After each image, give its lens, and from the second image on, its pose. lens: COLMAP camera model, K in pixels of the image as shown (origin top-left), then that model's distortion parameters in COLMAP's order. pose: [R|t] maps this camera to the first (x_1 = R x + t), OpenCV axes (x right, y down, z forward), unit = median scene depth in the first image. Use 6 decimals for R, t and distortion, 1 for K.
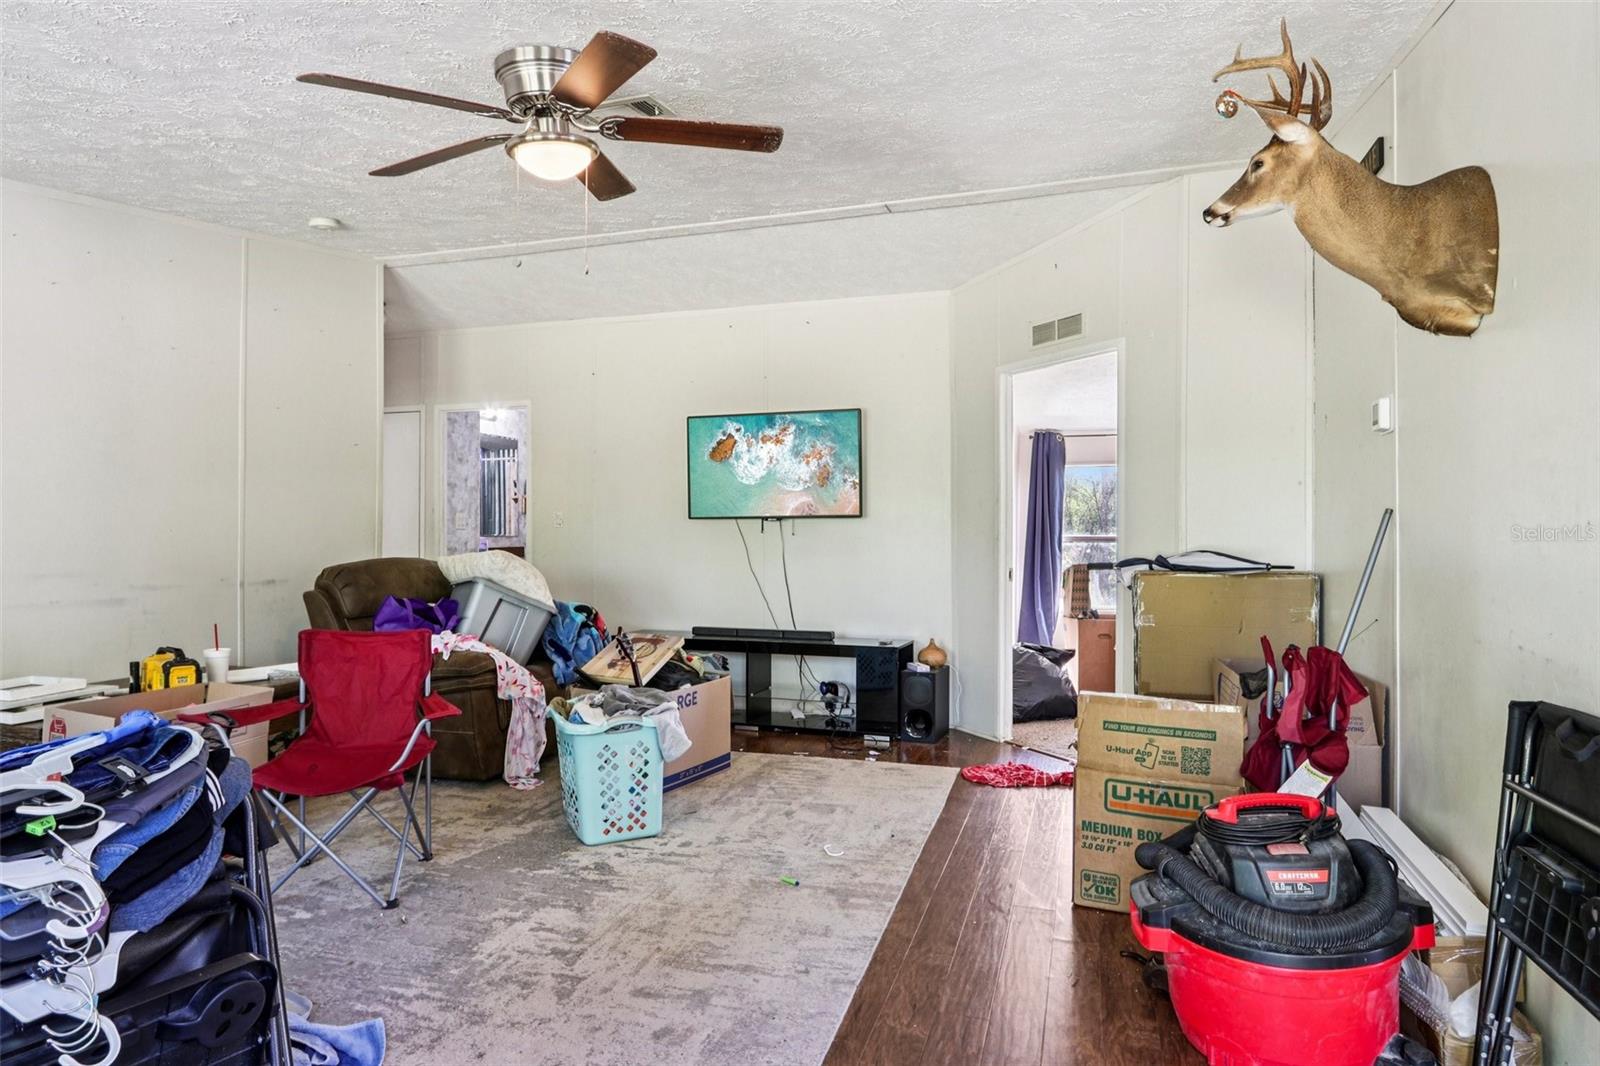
lens RADIAL K [[923.3, 0, 801.0], [0, 923.3, 536.2], [0, 0, 1]] dist [-0.017992, 0.008437]
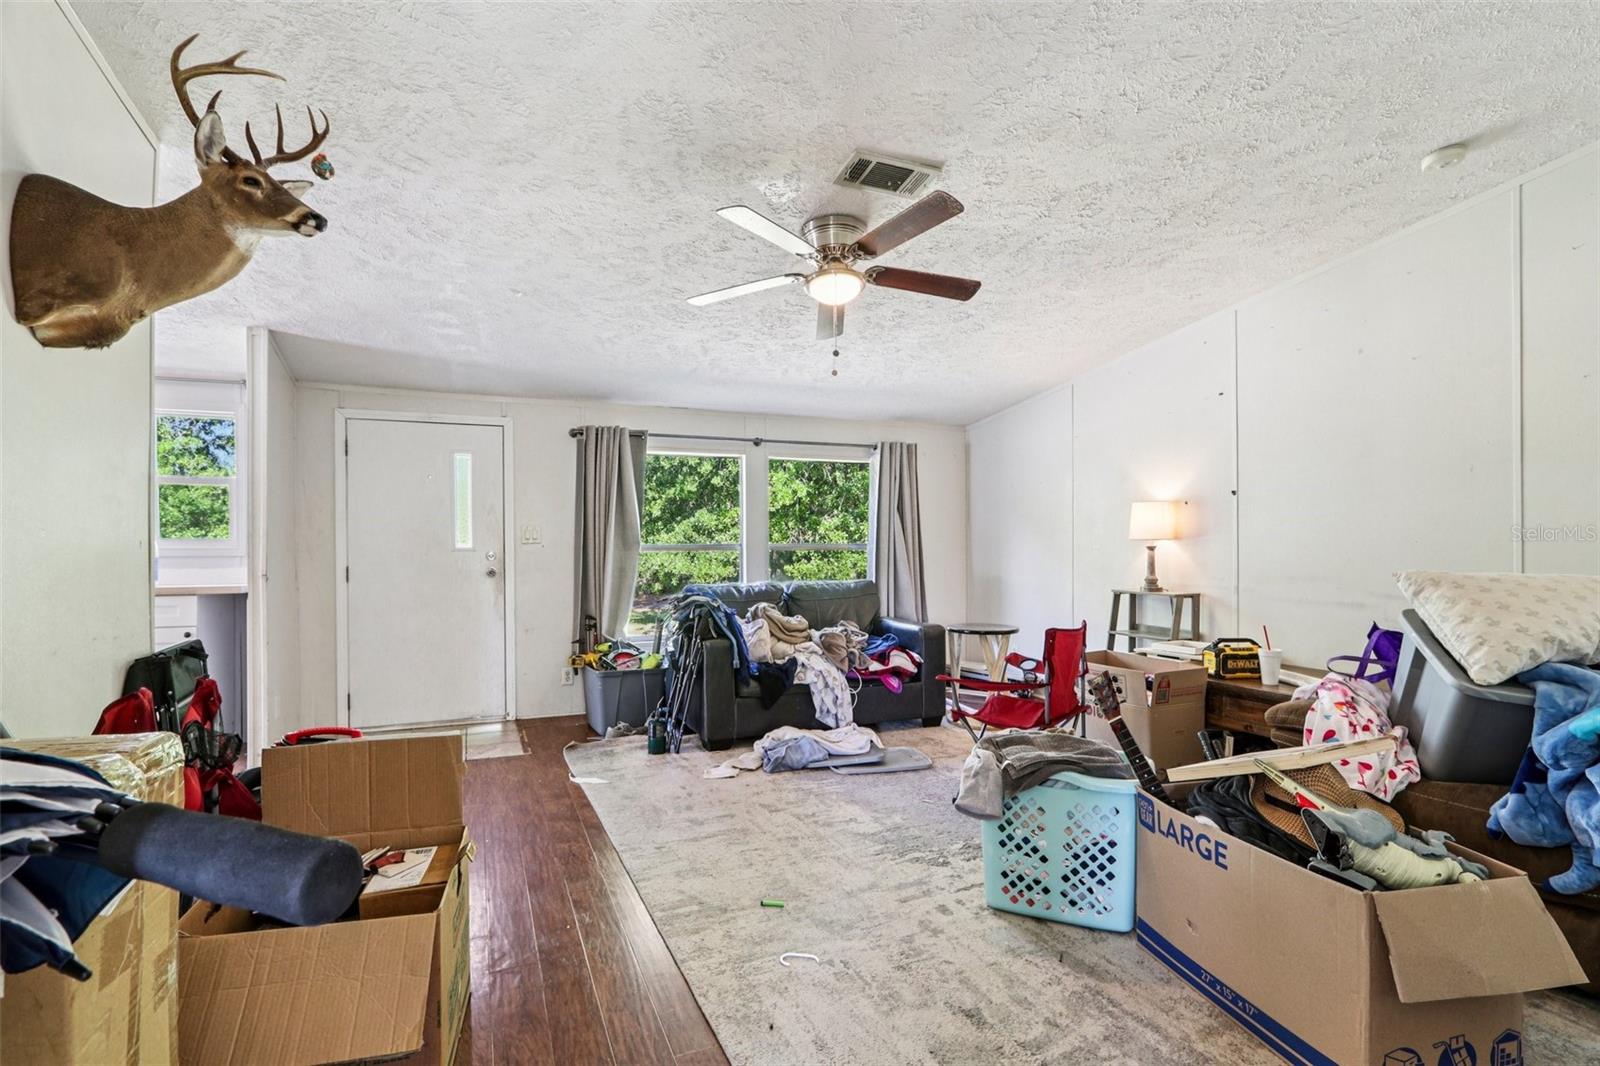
lens RADIAL K [[746.1, 0, 794.0], [0, 746.1, 546.4], [0, 0, 1]] dist [-0.011306, 0.001897]
pose [[-0.757720, 0.001332, -0.652578, 0.425109], [0.001196, 0.999999, 0.000653, -0.002937], [0.652578, -0.000286, -0.757721, 1.417185]]
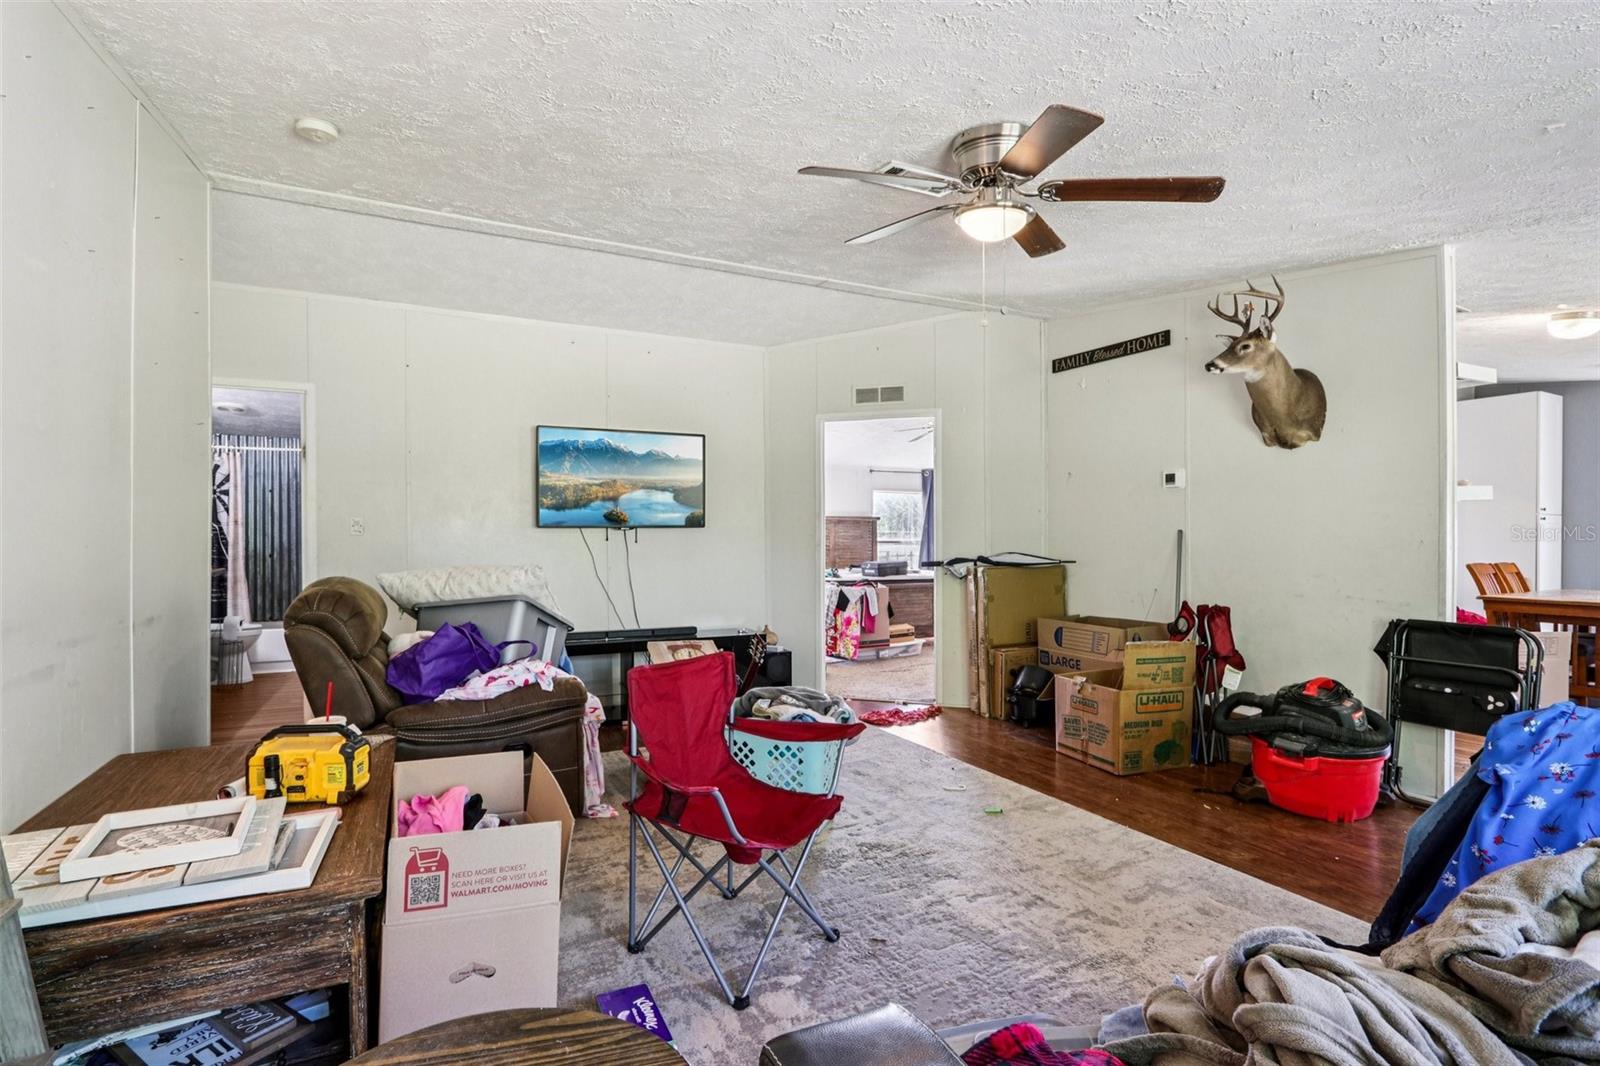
lens RADIAL K [[746.1, 0, 796.4], [0, 746.1, 540.9], [0, 0, 1]] dist [-0.011306, 0.001897]
pose [[0.719426, -0.005524, 0.694547, -0.833446], [0.001268, 0.999977, 0.006641, -0.015077], [-0.694568, -0.003897, 0.719416, 0.382356]]
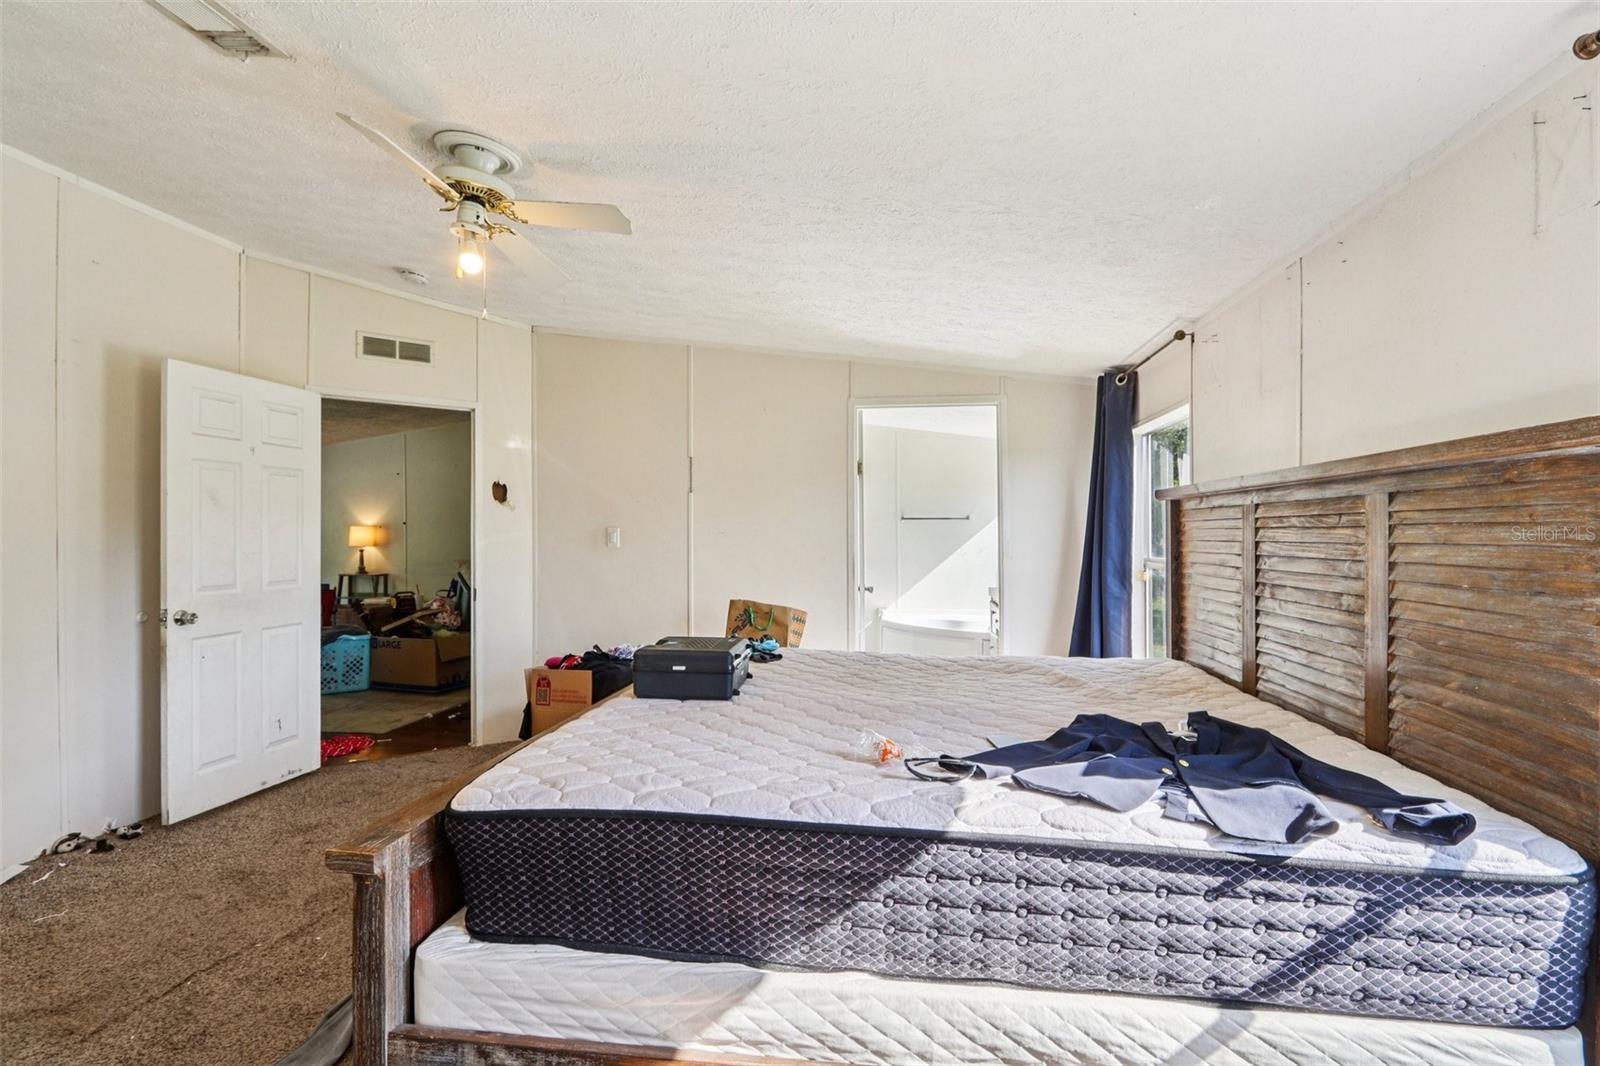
lens RADIAL K [[746.1, 0, 802.0], [0, 746.1, 537.4], [0, 0, 1]] dist [-0.011306, 0.001897]
pose [[0.159018, -0.002548, -0.987272, 1.737988], [0.003508, 0.999992, -0.002015, -0.032311], [0.987270, -0.003143, 0.159025, 1.876774]]
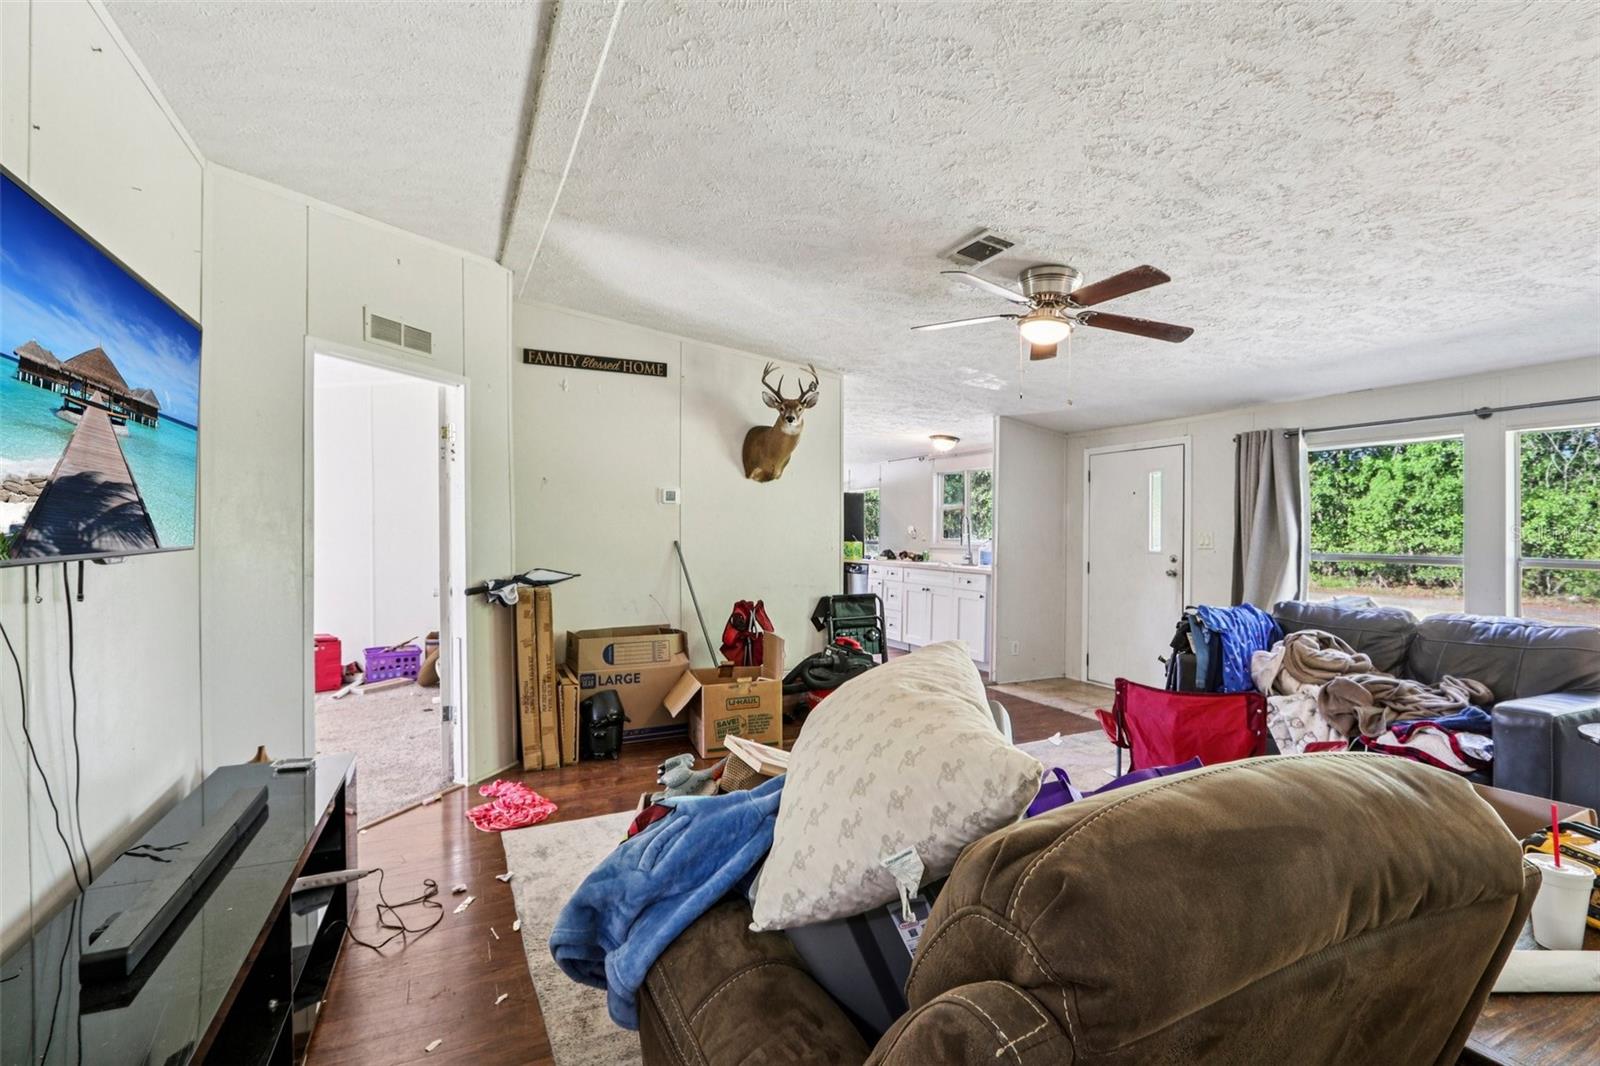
lens RADIAL K [[746.1, 0, 794.9], [0, 746.1, 530.6], [0, 0, 1]] dist [-0.011306, 0.001897]
pose [[-0.676355, -0.004243, 0.736563, -0.713724], [-0.001373, 0.999989, 0.004499, -0.052806], [-0.736574, 0.002032, -0.676354, 1.682354]]
